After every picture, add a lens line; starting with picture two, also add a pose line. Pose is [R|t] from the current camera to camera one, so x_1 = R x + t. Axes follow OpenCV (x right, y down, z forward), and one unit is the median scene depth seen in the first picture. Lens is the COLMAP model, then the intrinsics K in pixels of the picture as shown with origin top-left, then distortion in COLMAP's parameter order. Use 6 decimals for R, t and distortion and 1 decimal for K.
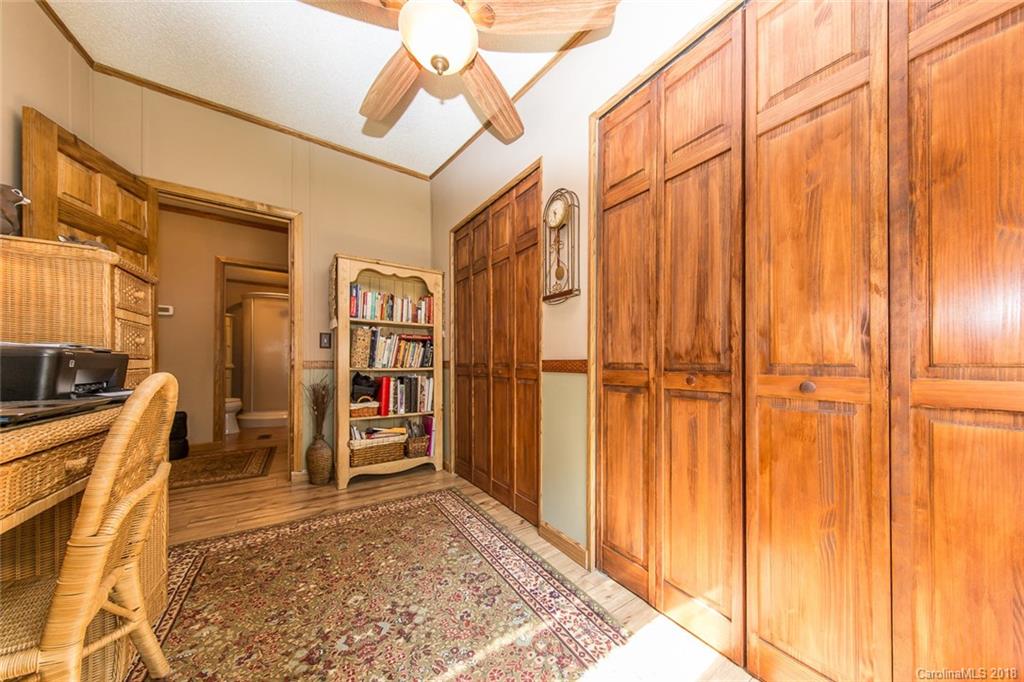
lens RADIAL K [[325.3, 0, 509.2], [0, 325.3, 363.2], [0, 0, 1]] dist [0.000256, 0.000009]
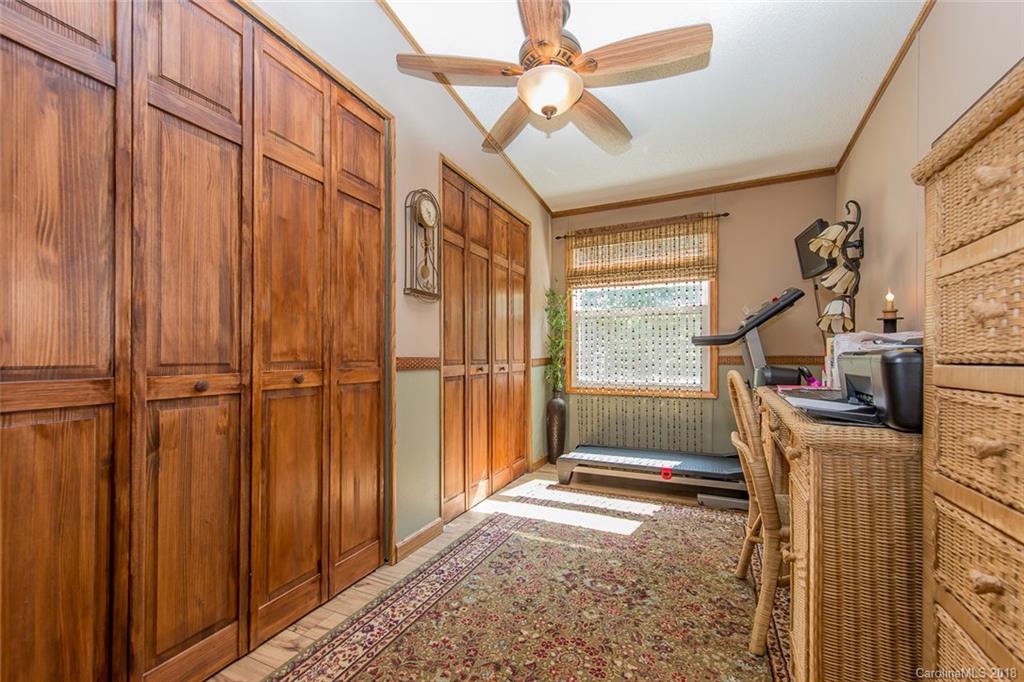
lens RADIAL K [[403.3, 0, 510.7], [0, 403.3, 357.0], [0, 0, 1]] dist [0.000427, 0.000011]
pose [[-0.516574, -0.002736, 0.856238, -1.309697], [-0.007014, 0.999975, -0.001036, -0.017492], [-0.856214, -0.006541, -0.516580, 1.751168]]
